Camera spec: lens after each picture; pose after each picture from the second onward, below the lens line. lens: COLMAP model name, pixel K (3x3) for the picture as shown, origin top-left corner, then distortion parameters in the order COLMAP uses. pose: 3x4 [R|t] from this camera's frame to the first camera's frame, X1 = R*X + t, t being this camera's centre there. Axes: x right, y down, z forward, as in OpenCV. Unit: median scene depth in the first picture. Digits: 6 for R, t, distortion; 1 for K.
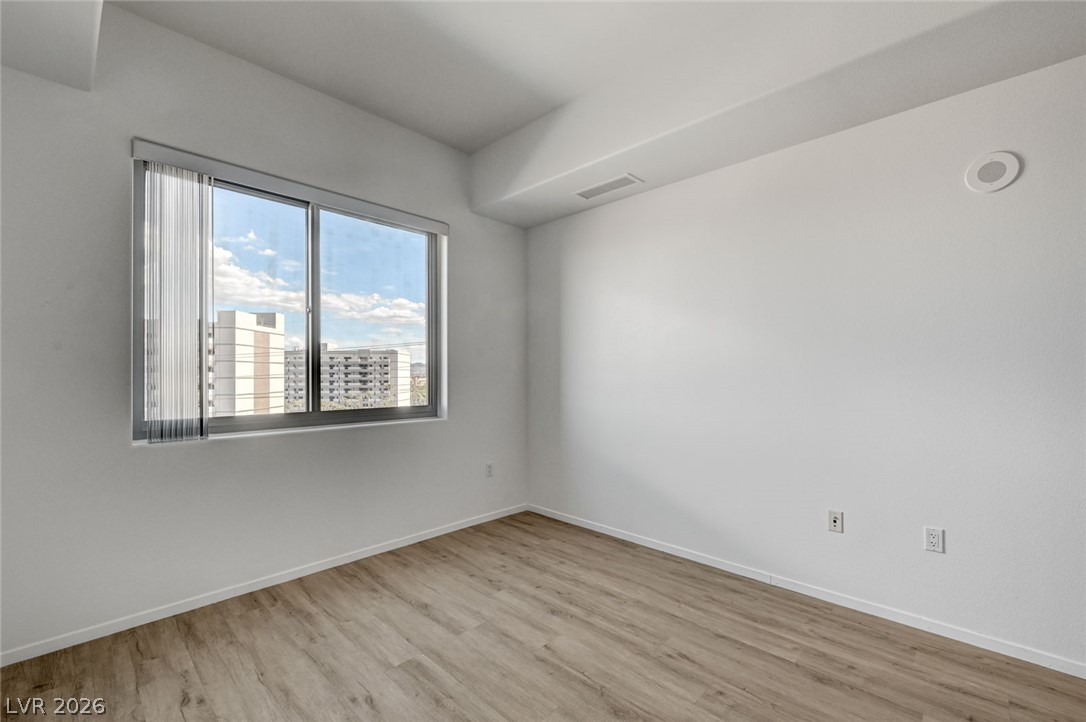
lens RADIAL K [[455.9, 0, 563.5], [0, 455.9, 372.5], [0, 0, 1]] dist [0.000027, -0.000078]
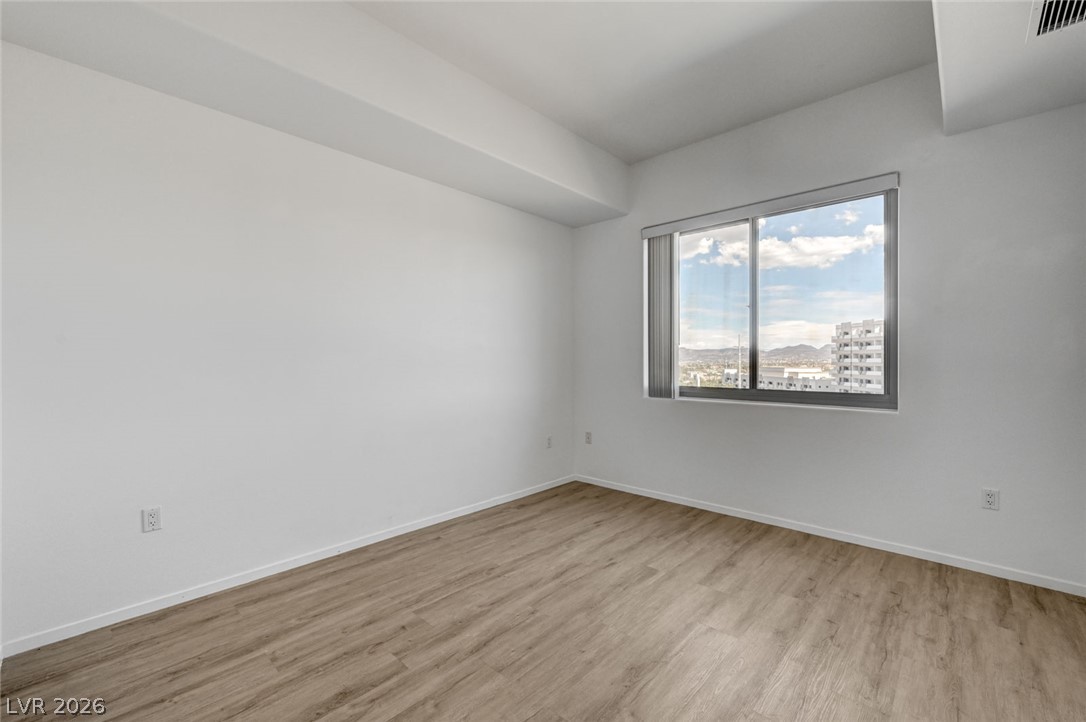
lens RADIAL K [[476.0, 0, 549.9], [0, 476.0, 367.6], [0, 0, 1]] dist [0.001129, 0.000292]
pose [[-0.008171, 0.014435, -0.999862, 0.801352], [0.002747, 0.999892, 0.014413, 0.010117], [0.999963, -0.002629, -0.008210, 0.526717]]
